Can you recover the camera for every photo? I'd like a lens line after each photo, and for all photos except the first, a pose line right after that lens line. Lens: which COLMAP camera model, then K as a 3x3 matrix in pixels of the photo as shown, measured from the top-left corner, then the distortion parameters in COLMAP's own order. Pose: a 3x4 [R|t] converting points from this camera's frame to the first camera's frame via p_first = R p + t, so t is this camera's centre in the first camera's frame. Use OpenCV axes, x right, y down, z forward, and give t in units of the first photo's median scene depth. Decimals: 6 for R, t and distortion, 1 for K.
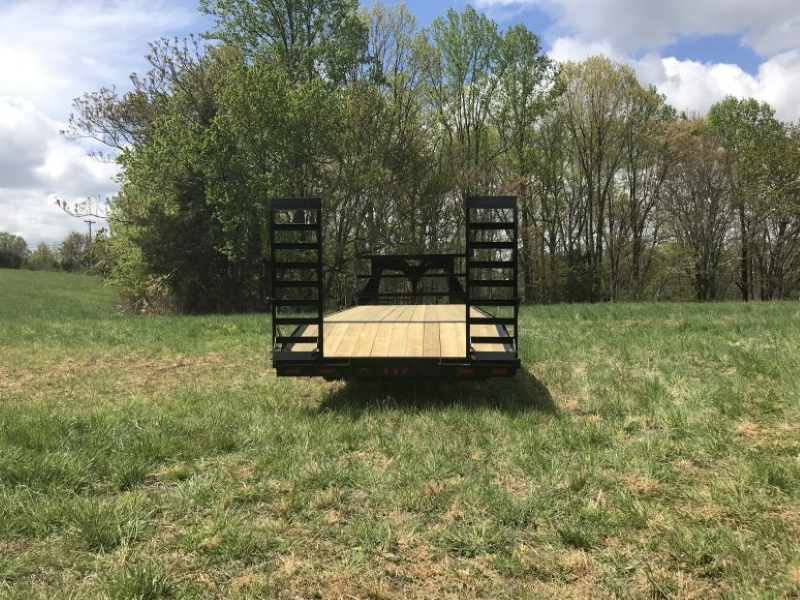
lens RADIAL K [[644.5, 0, 400.0], [0, 644.5, 300.0], [0, 0, 1]] dist [0.048707, 0.003031]
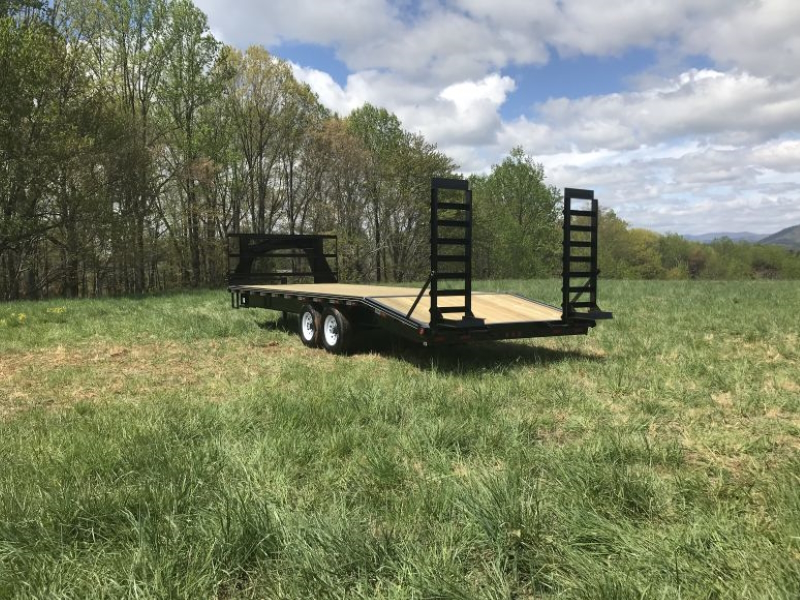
lens RADIAL K [[653.0, 0, 400.0], [0, 653.0, 300.0], [0, 0, 1]] dist [0.010698, 0.003516]
pose [[0.826475, -0.036686, 0.561777, -0.107964], [0.025487, 0.999290, 0.027761, 0.002055], [-0.562397, -0.008625, 0.826823, 0.017627]]
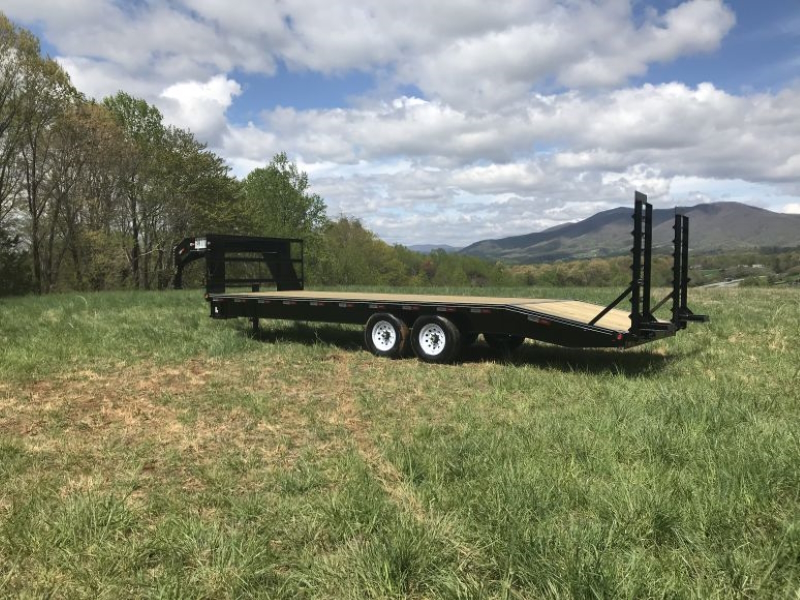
lens RADIAL K [[653.0, 0, 400.0], [0, 653.0, 300.0], [0, 0, 1]] dist [0.010698, 0.003516]
pose [[0.523931, -0.035961, 0.851001, -0.166050], [0.023684, 0.999337, 0.027647, -0.000243], [-0.851431, 0.005670, 0.524435, 0.085938]]
